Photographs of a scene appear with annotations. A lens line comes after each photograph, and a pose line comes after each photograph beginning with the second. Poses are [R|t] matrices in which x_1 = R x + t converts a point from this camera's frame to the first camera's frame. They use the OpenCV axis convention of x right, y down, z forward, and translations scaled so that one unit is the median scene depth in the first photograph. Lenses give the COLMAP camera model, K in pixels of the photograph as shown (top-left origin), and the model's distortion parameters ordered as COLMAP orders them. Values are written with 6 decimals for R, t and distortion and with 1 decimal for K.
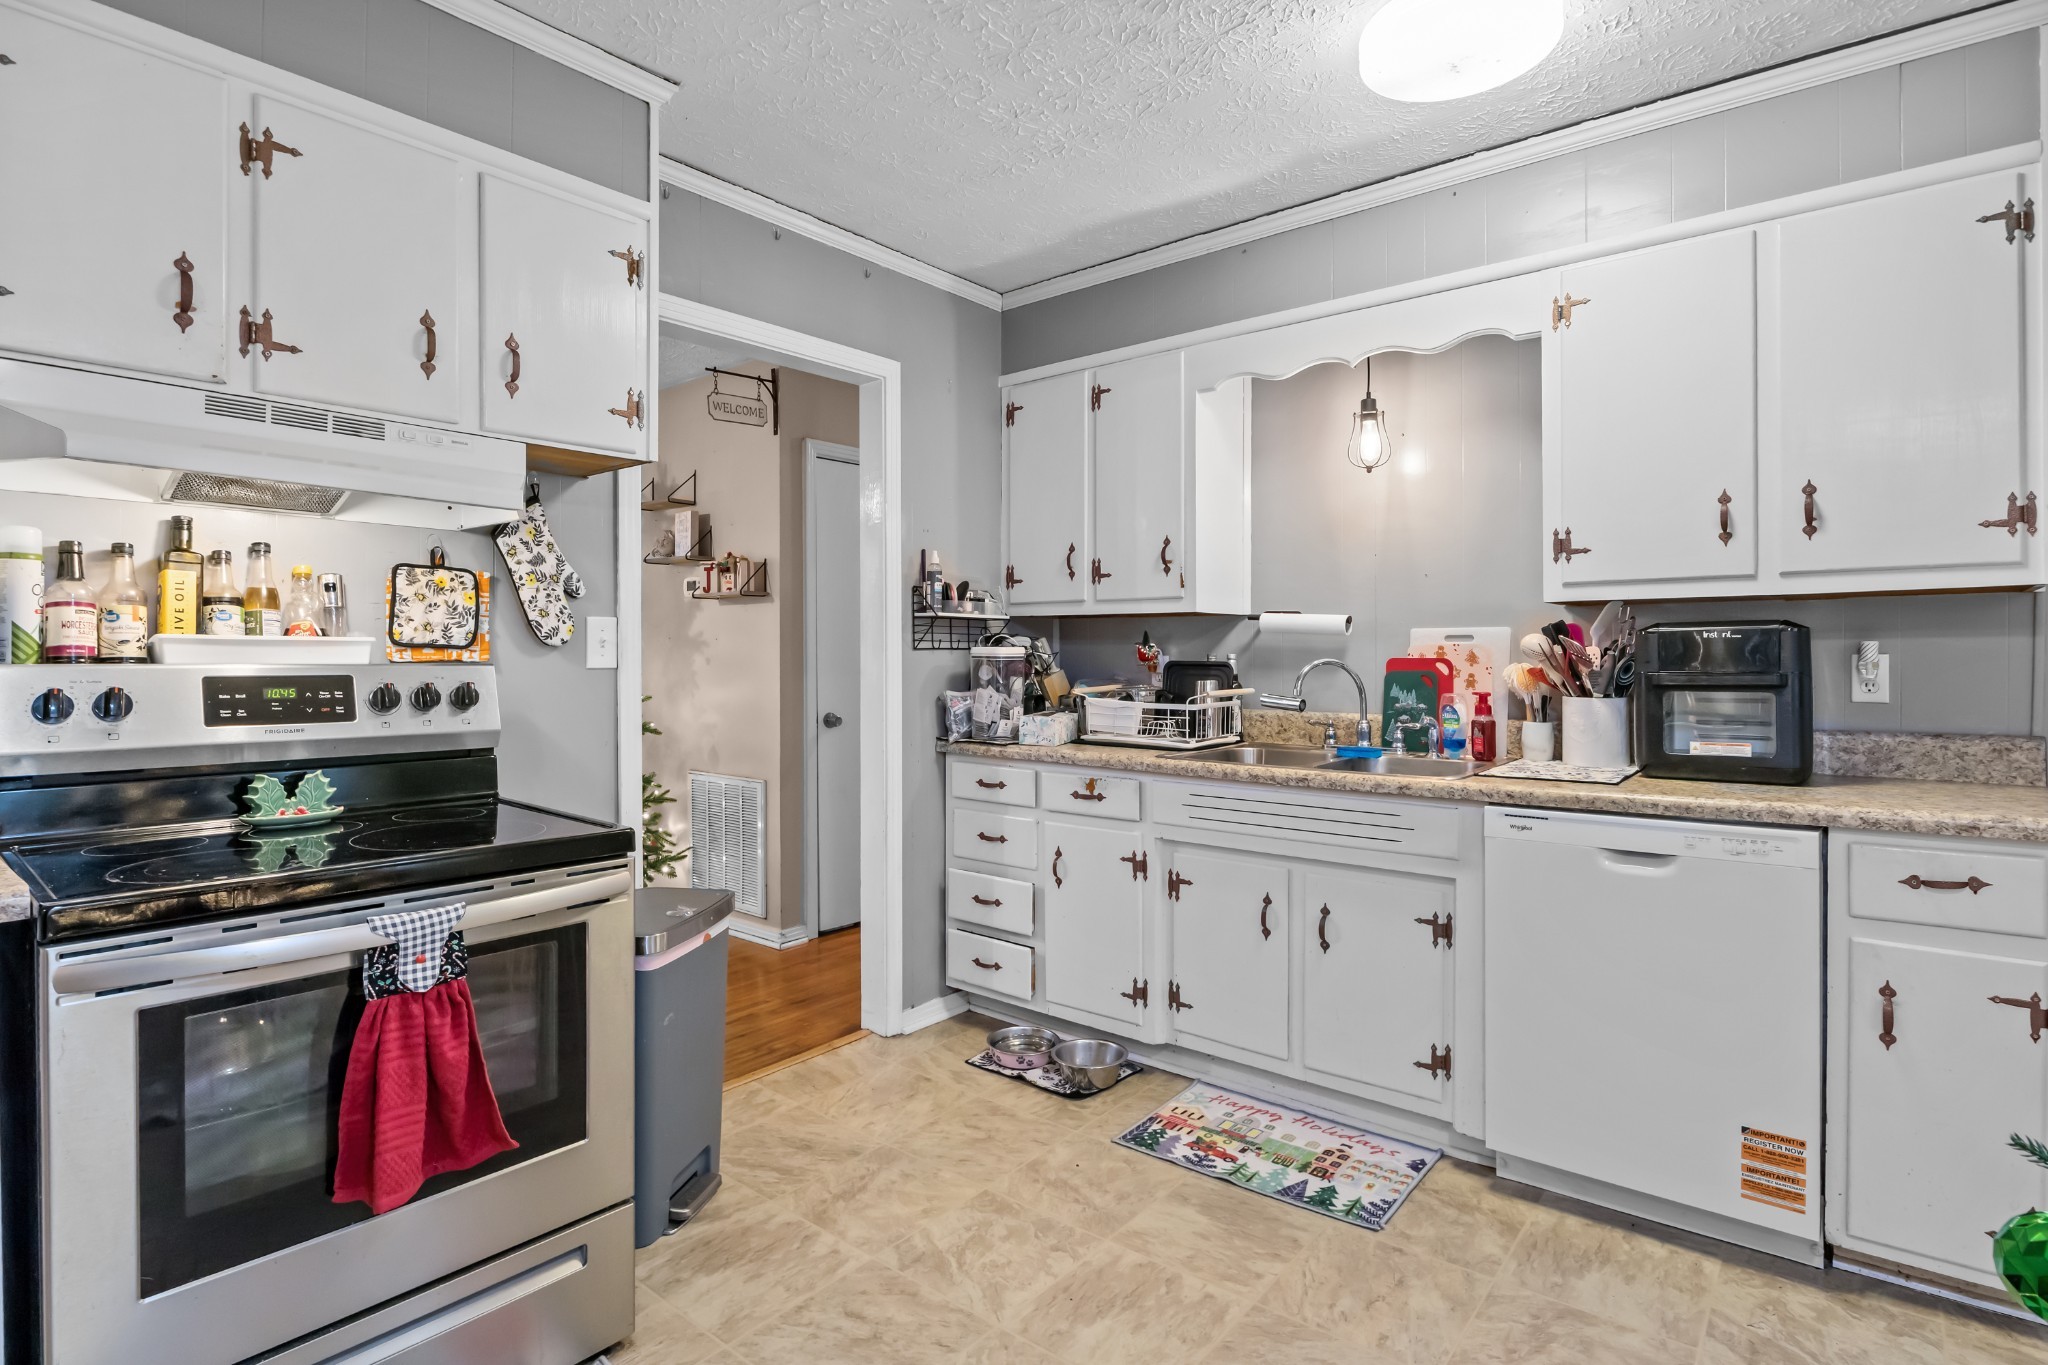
lens RADIAL K [[1028.8, 0, 1057.5], [0, 1028.8, 662.2], [0, 0, 1]] dist [0.001401, 0.000718]
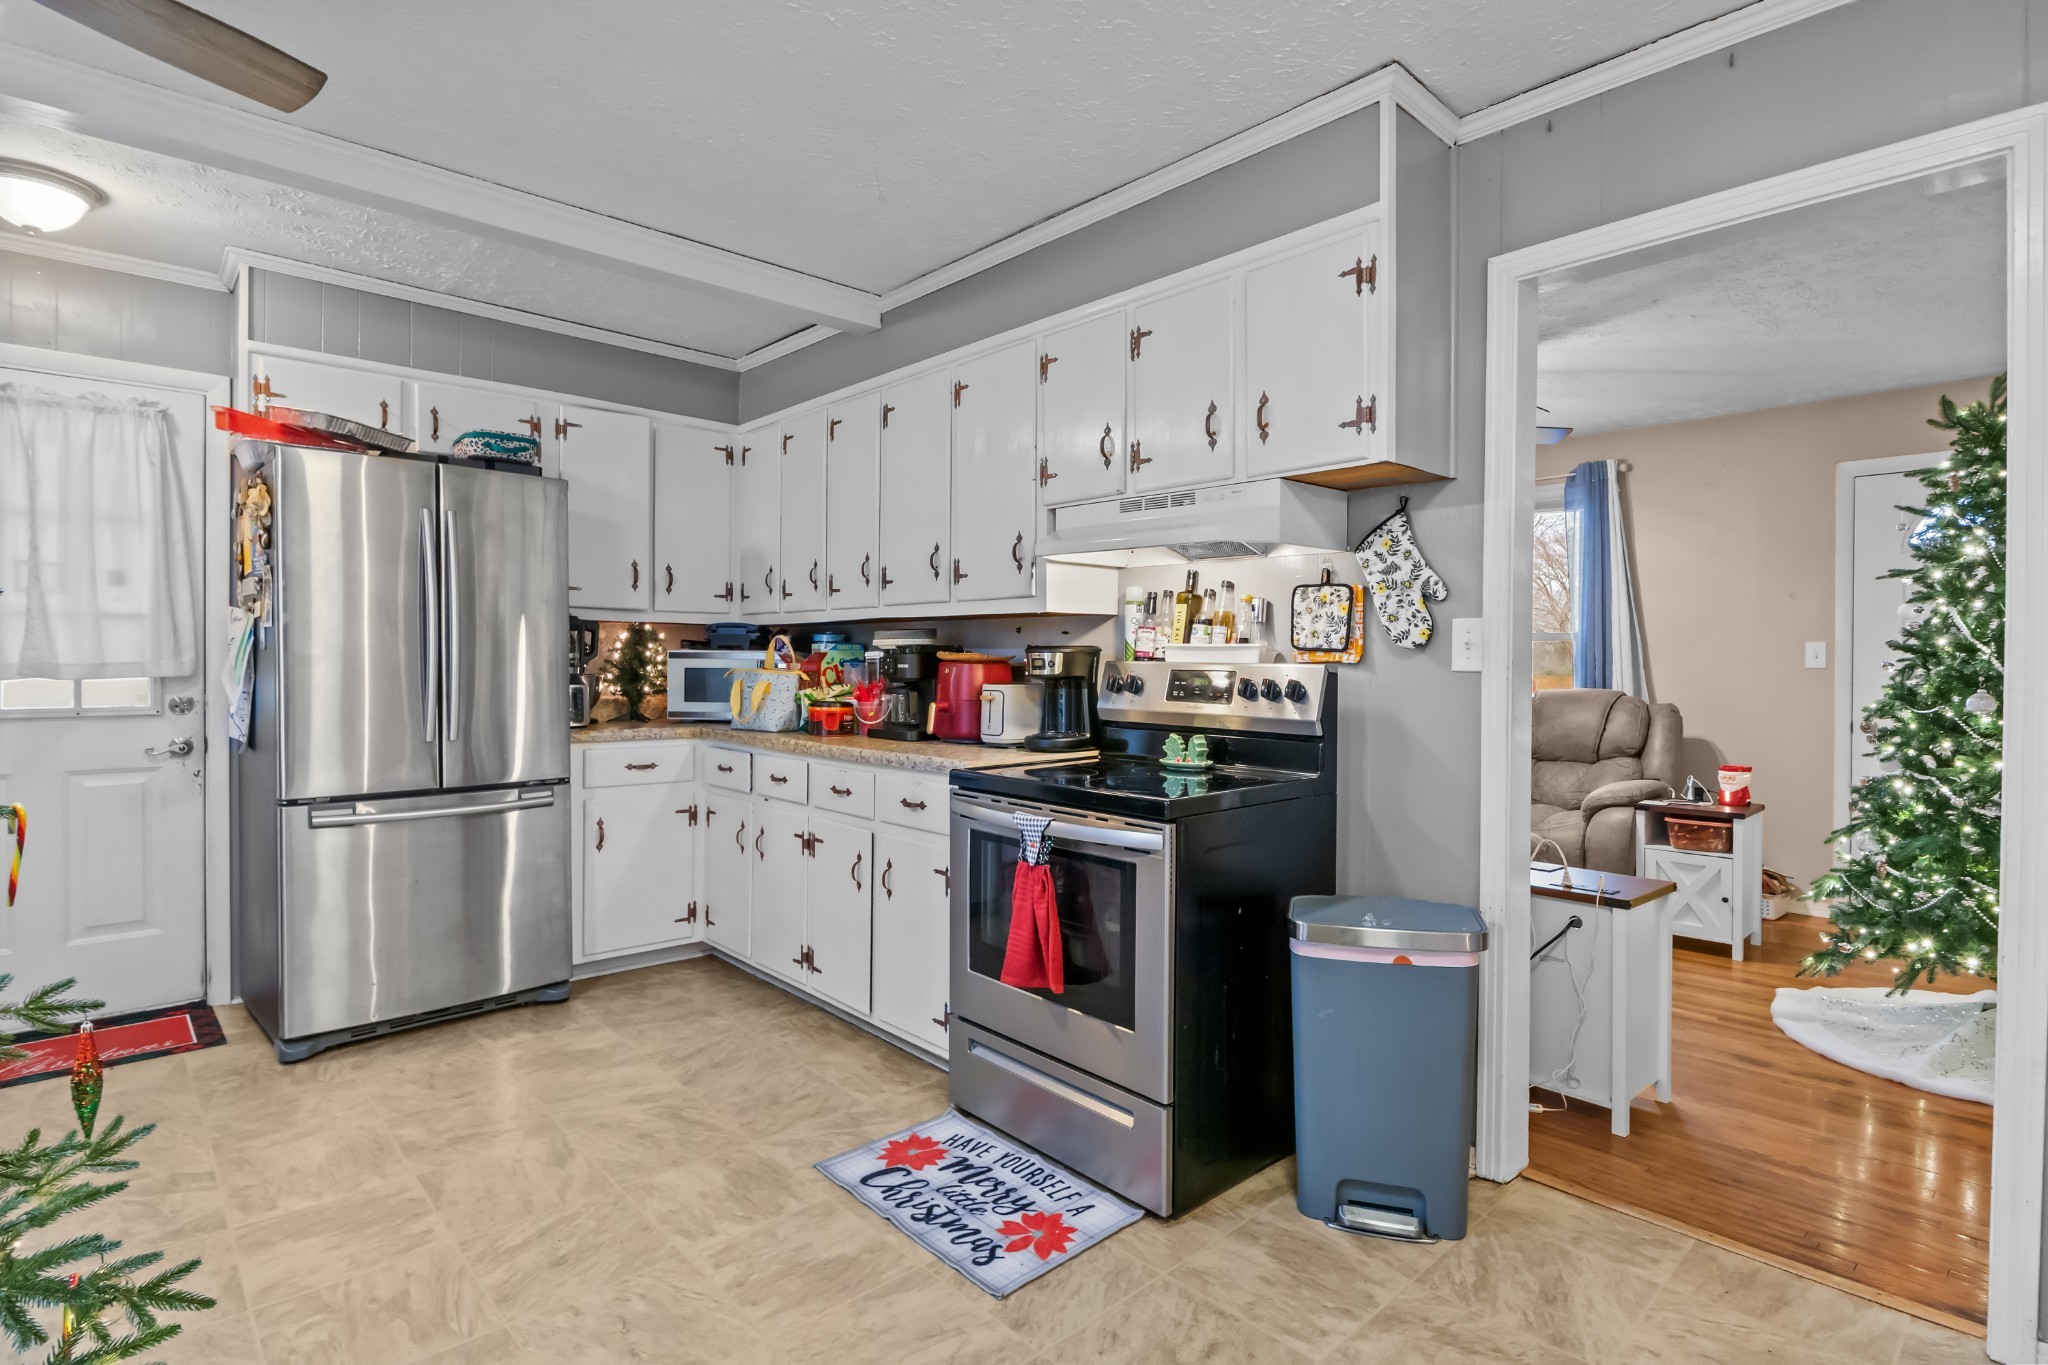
lens RADIAL K [[1036.5, 0, 1016.6], [0, 1036.5, 673.6], [0, 0, 1]] dist [-0.001836, -0.000020]
pose [[-0.162044, 0.014989, -0.986670, 0.595024], [-0.012091, 0.999779, 0.017174, -0.003708], [0.986709, 0.014713, -0.161827, 0.750723]]
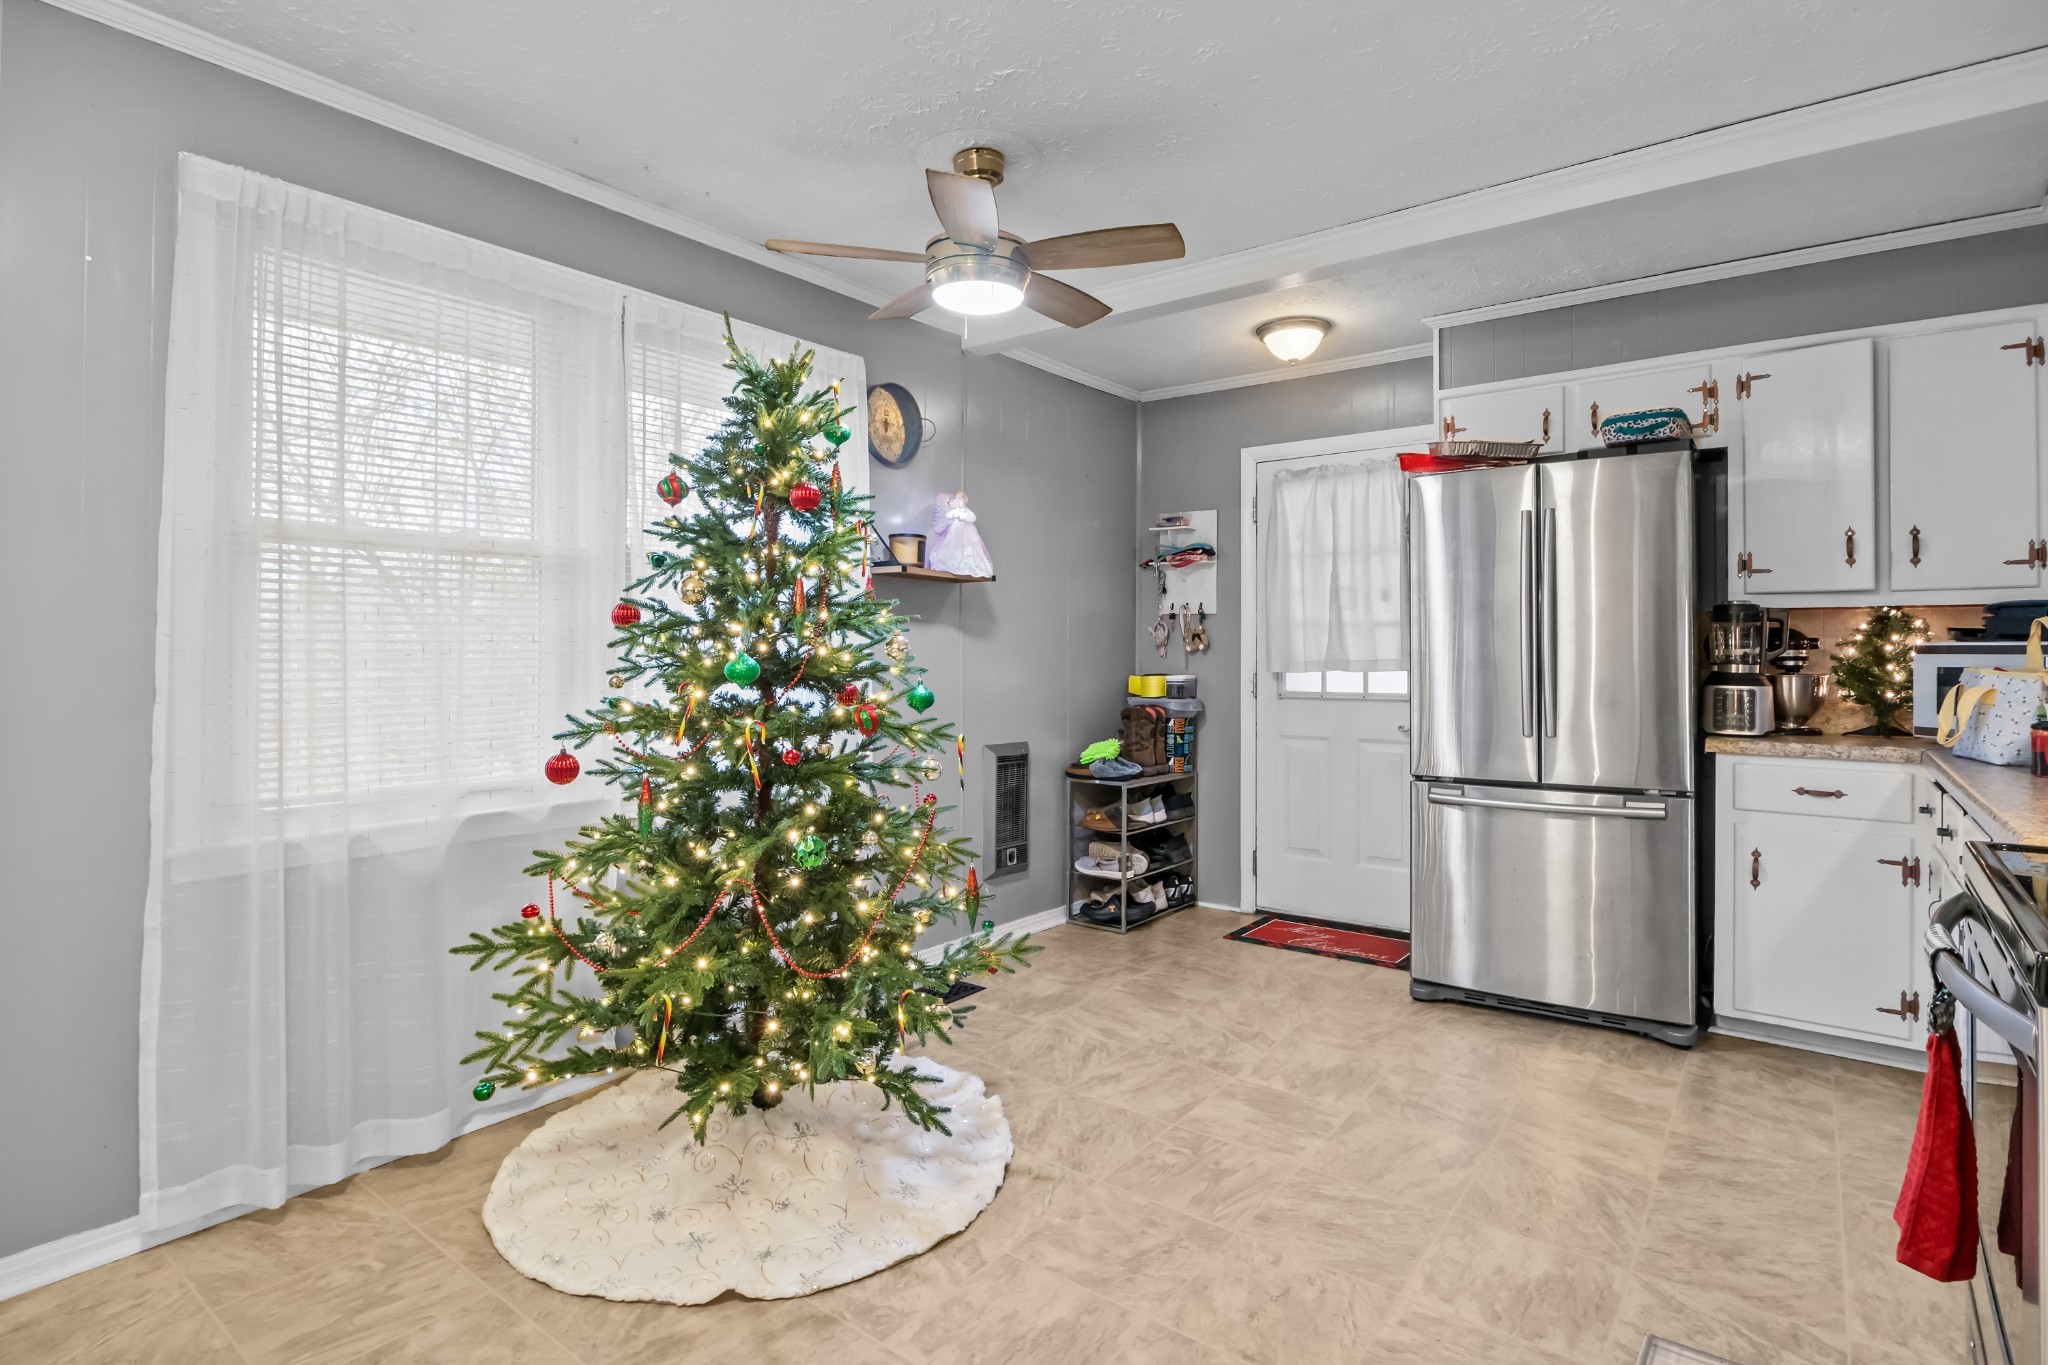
lens RADIAL K [[1024.7, 0, 1017.3], [0, 1024.7, 653.6], [0, 0, 1]] dist [0.002380, 0.000631]
pose [[-0.999802, 0.002534, -0.019737, 0.115954], [0.002412, 0.999978, 0.006218, -0.003288], [0.019752, 0.006169, -0.999786, 1.123590]]
